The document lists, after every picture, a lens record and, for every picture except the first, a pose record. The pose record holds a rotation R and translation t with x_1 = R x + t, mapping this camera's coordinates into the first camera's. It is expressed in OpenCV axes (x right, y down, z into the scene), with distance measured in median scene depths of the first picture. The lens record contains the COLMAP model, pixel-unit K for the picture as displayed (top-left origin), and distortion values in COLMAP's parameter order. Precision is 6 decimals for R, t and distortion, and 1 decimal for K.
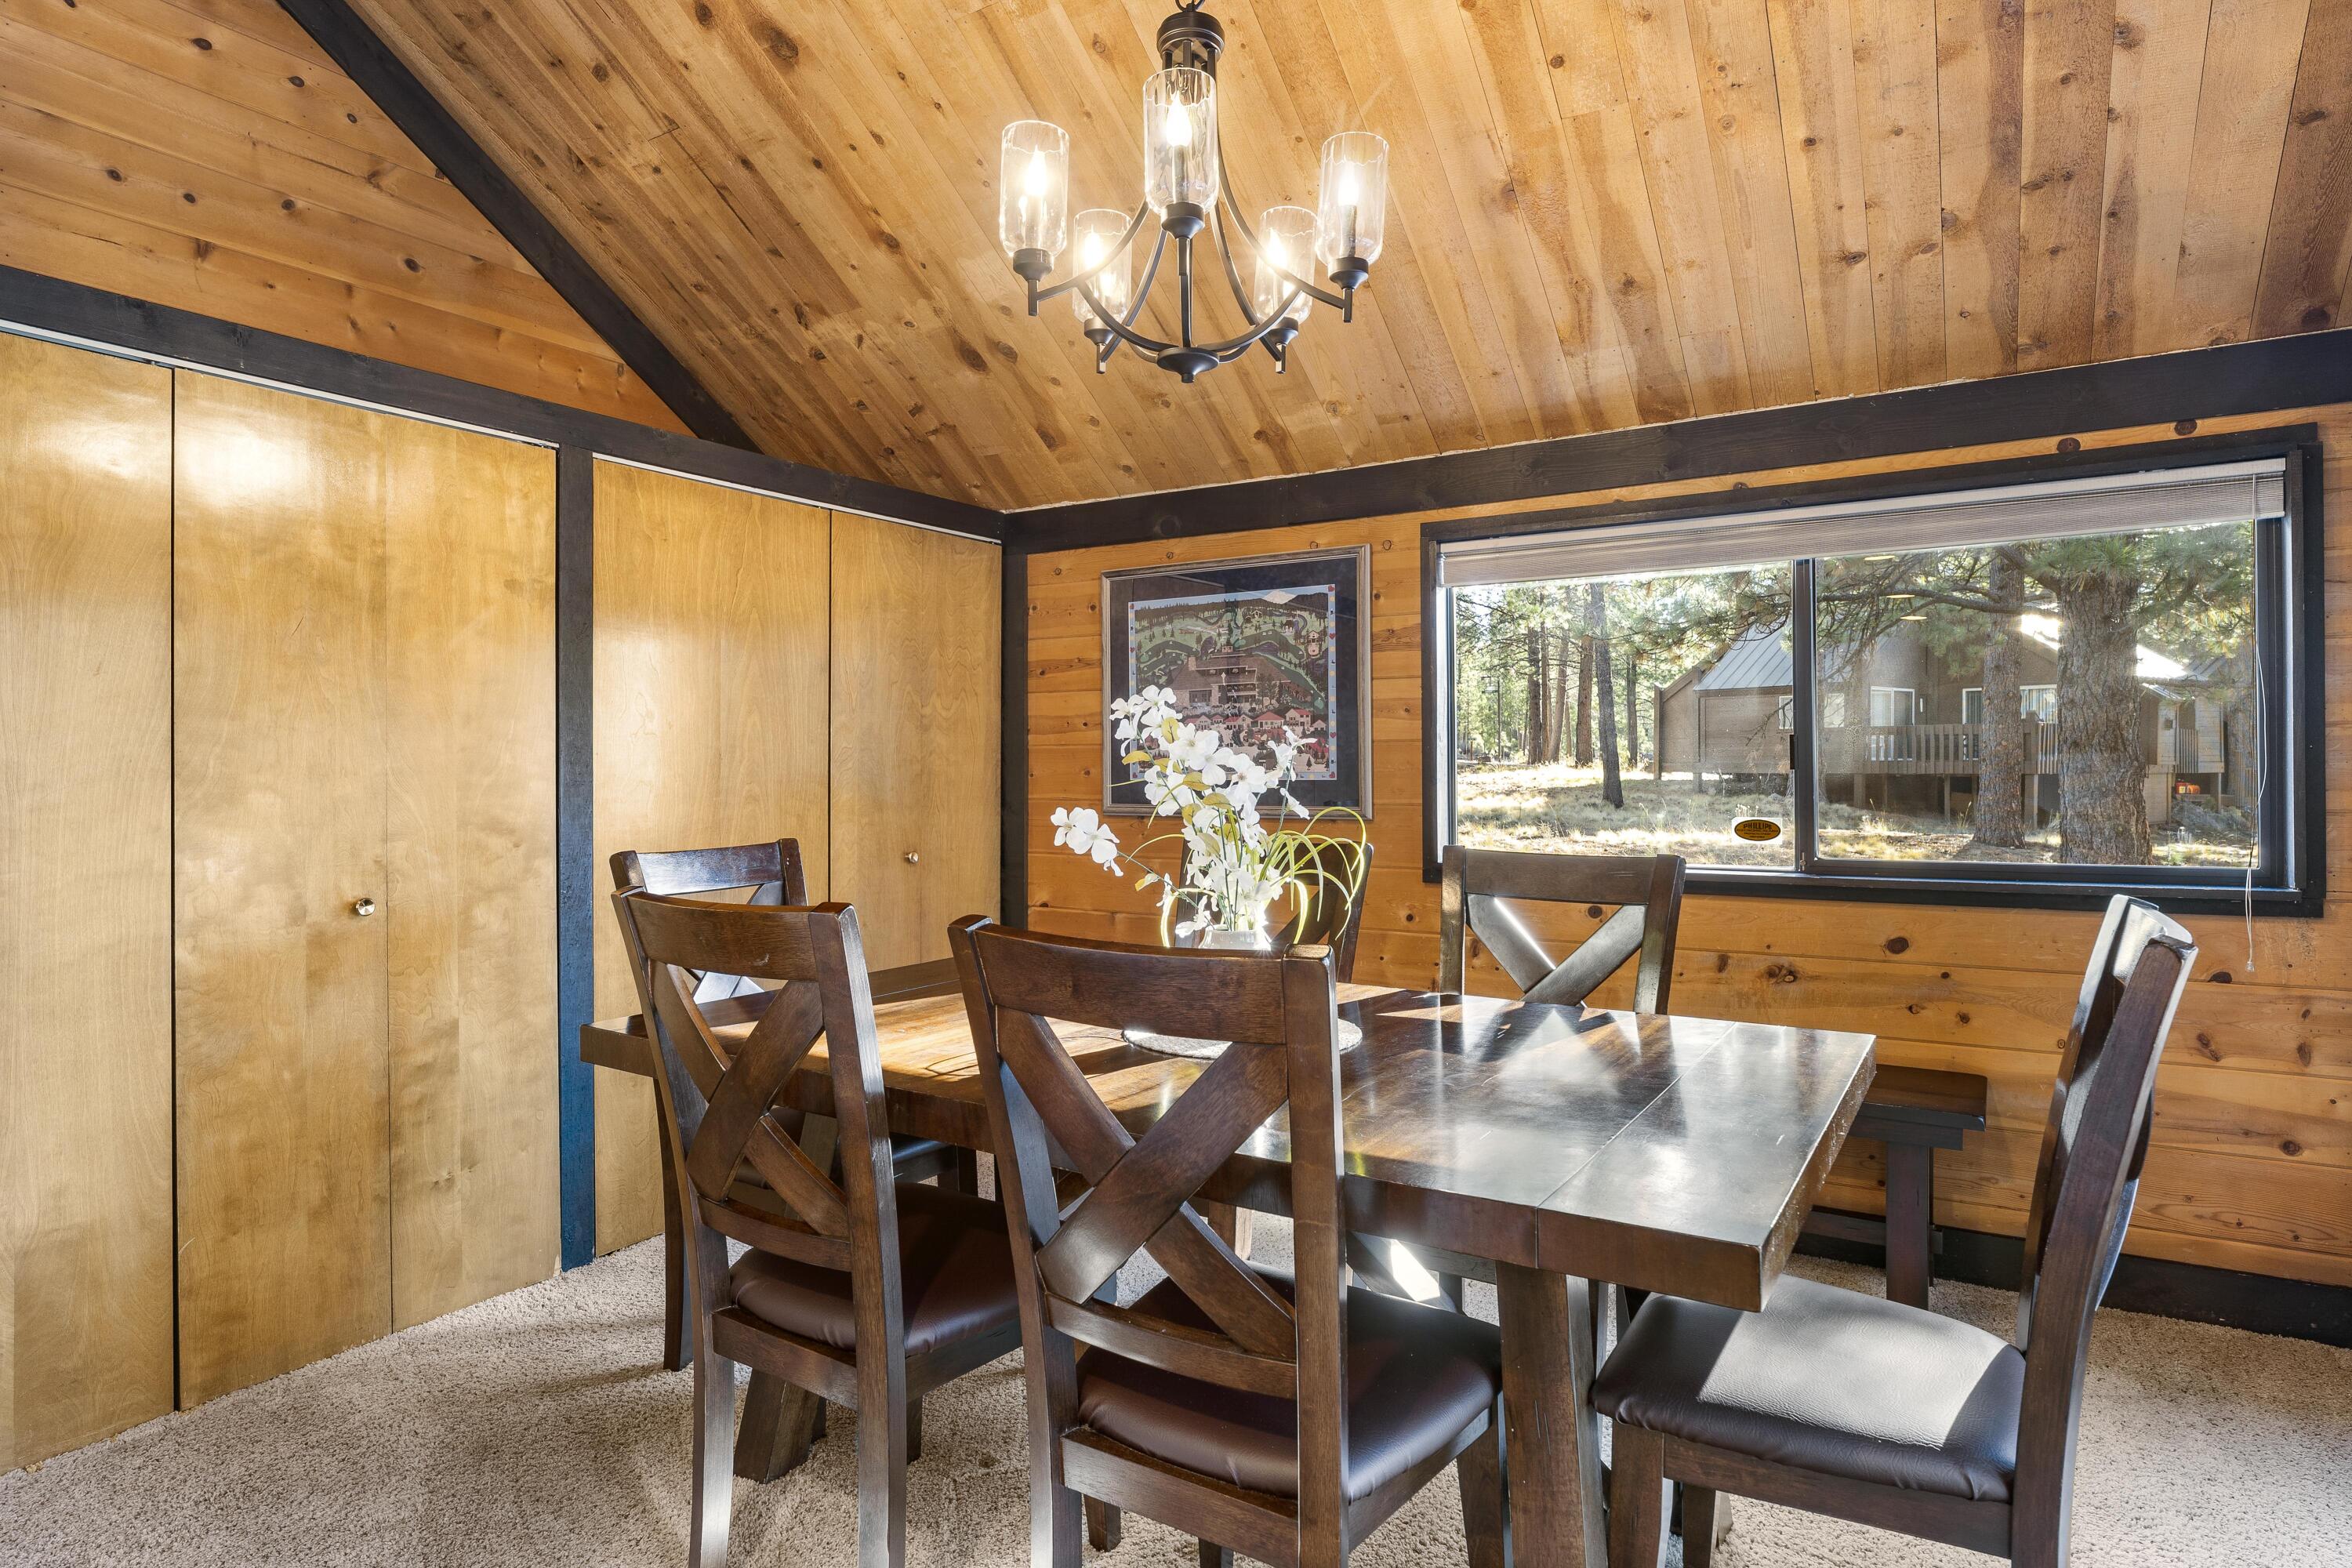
lens RADIAL K [[1283.3, 0, 1176.3], [0, 1283.3, 785.0], [0, 0, 1]] dist [-0.009434, -0.002056]
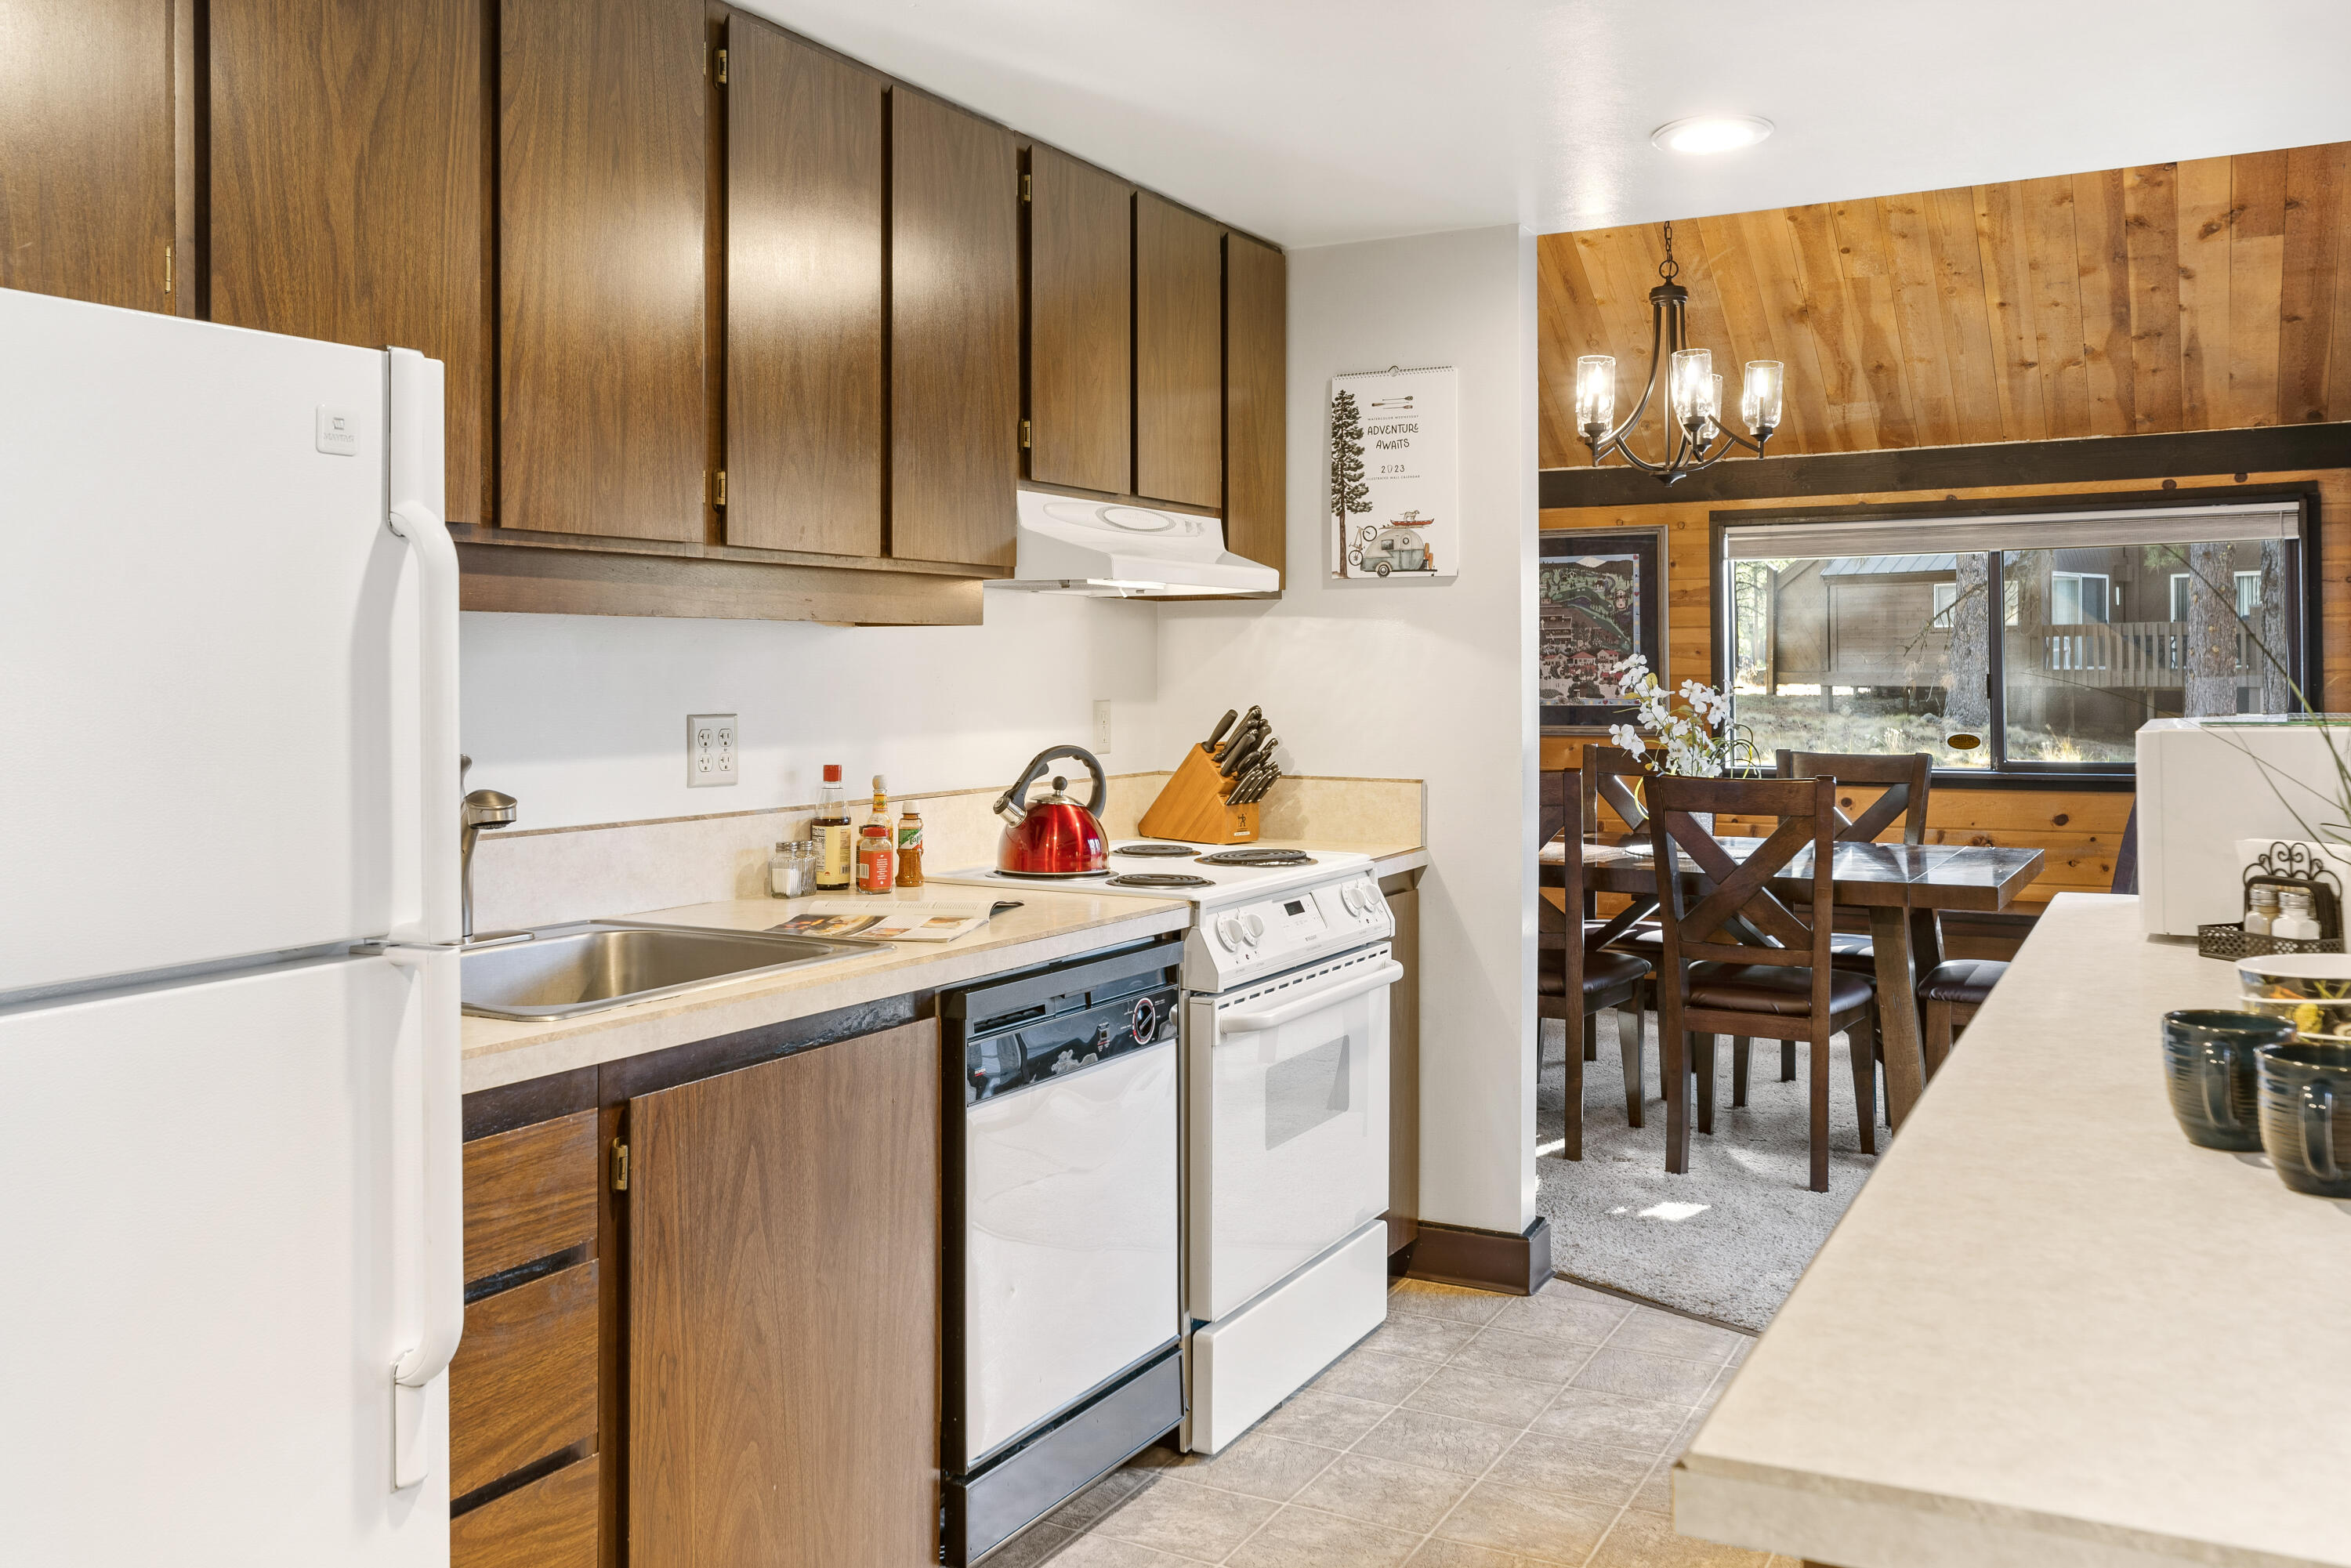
lens RADIAL K [[1917.1, 0, 1173.3], [0, 1917.1, 677.8], [0, 0, 1]] dist [0.001468, 0.012734]
pose [[0.997789, -0.000835, 0.066460, -0.617397], [0.001651, 0.999924, -0.012221, -0.011899], [-0.066445, 0.012303, 0.997714, -1.166830]]
